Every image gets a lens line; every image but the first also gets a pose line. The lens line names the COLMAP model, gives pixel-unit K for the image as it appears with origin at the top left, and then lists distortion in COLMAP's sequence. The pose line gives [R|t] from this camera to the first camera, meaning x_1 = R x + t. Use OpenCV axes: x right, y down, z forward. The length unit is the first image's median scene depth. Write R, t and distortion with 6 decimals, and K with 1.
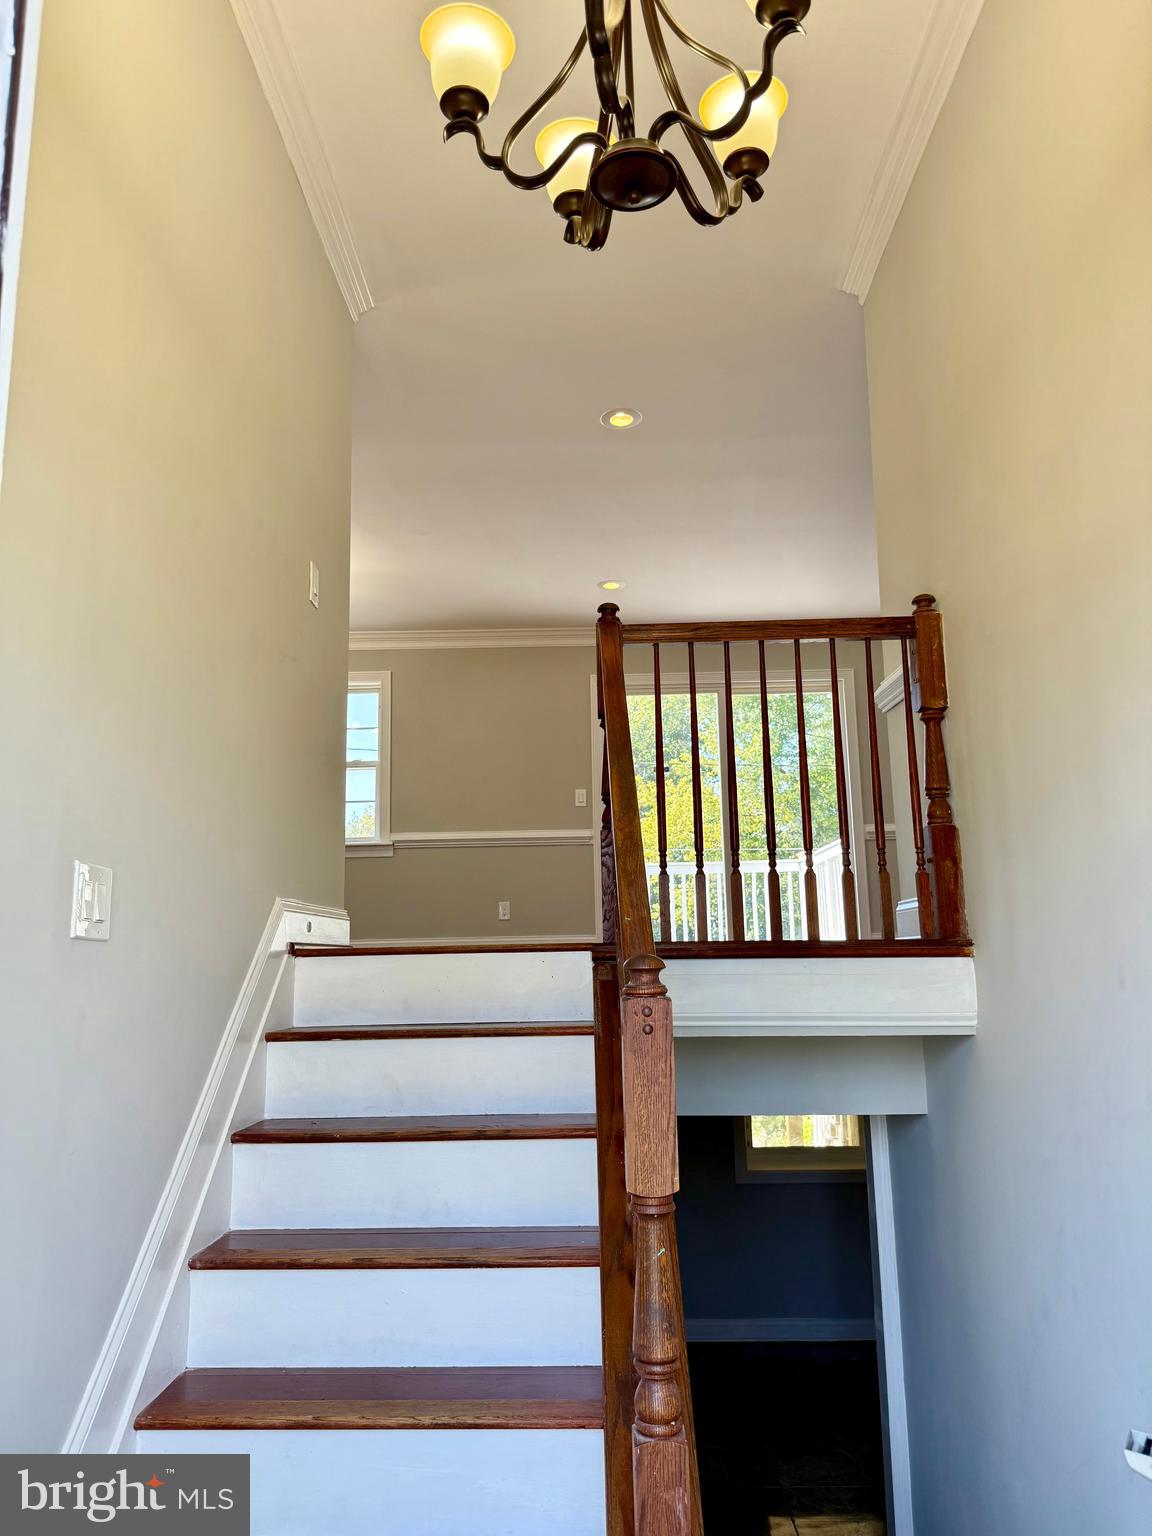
lens RADIAL K [[1059.0, 0, 571.8], [0, 1059.0, 771.9], [0, 0, 1]] dist [0.097174, -0.155914]
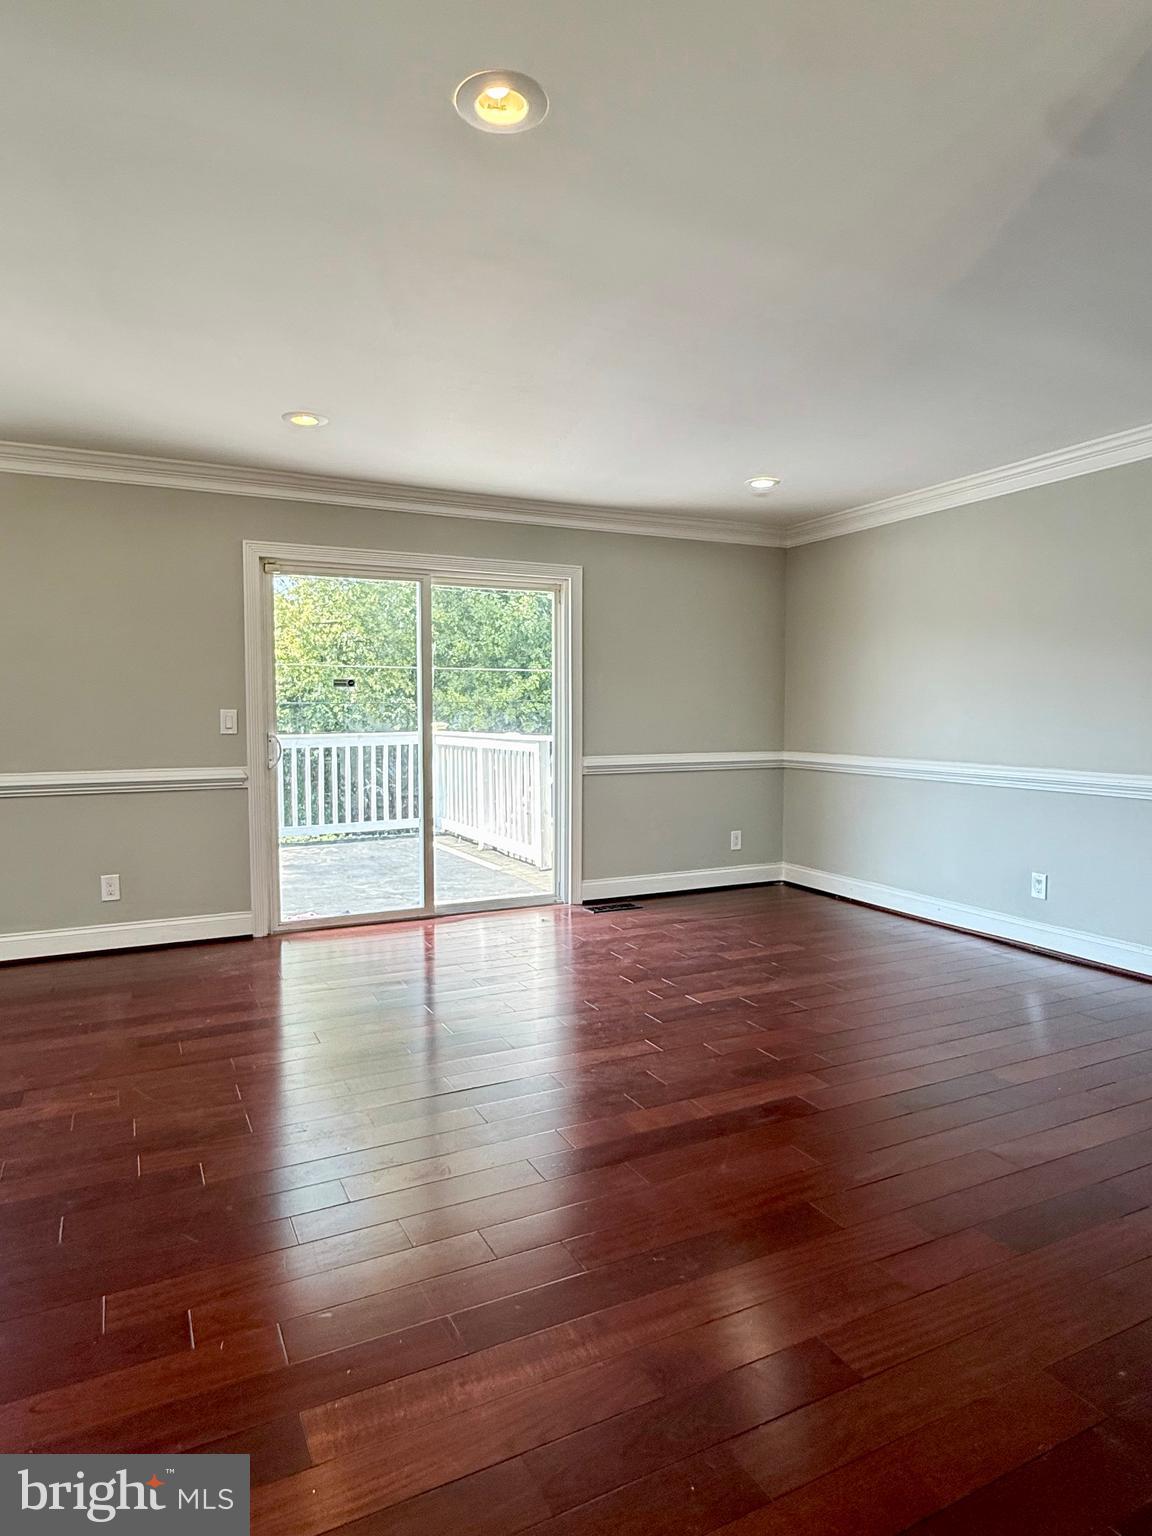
lens RADIAL K [[908.9, 0, 576.0], [0, 908.9, 768.0], [0, 0, 1]] dist [-0.003521, -0.000017]
pose [[0.886517, -0.017409, 0.462369, -0.066086], [-0.087825, 0.974794, 0.205093, -0.089260], [-0.454285, -0.222426, 0.862642, 0.375123]]
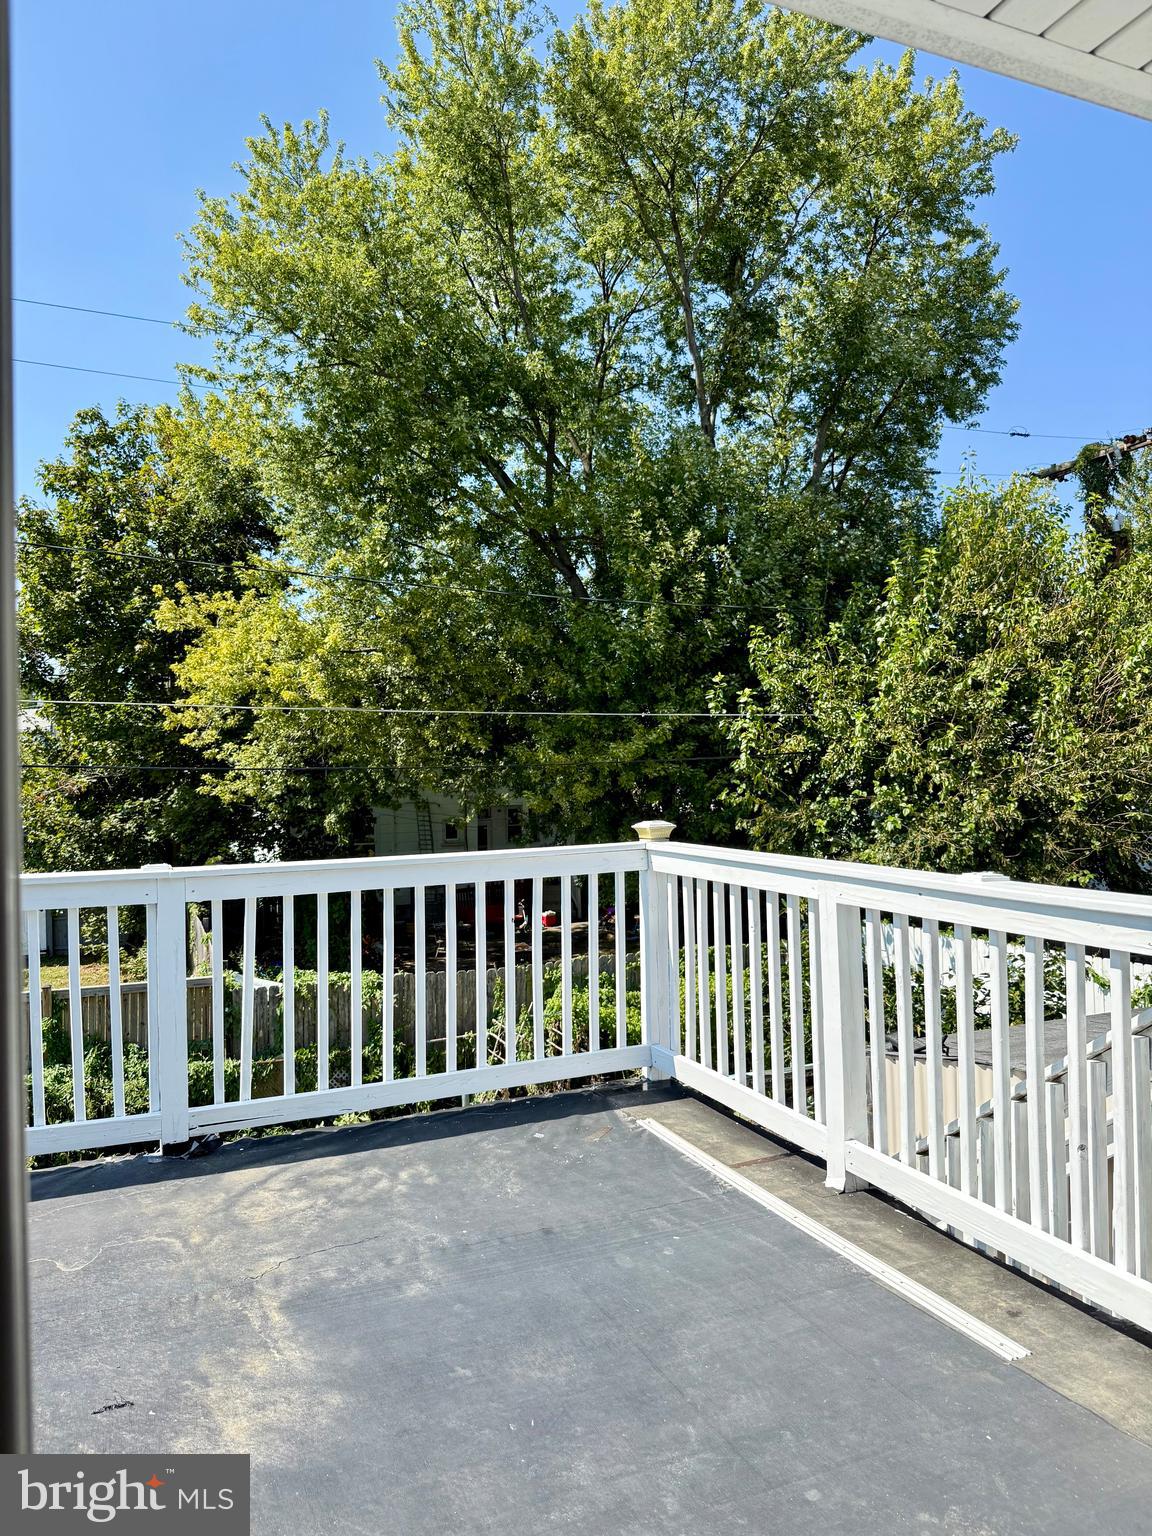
lens RADIAL K [[1059.0, 0, 571.8], [0, 1059.0, 771.9], [0, 0, 1]] dist [0.097174, -0.155914]
pose [[0.913011, 0.000606, 0.407934, 0.037008], [-0.068323, 0.986101, 0.151451, -0.004646], [-0.402172, -0.166148, 0.900362, 0.964257]]
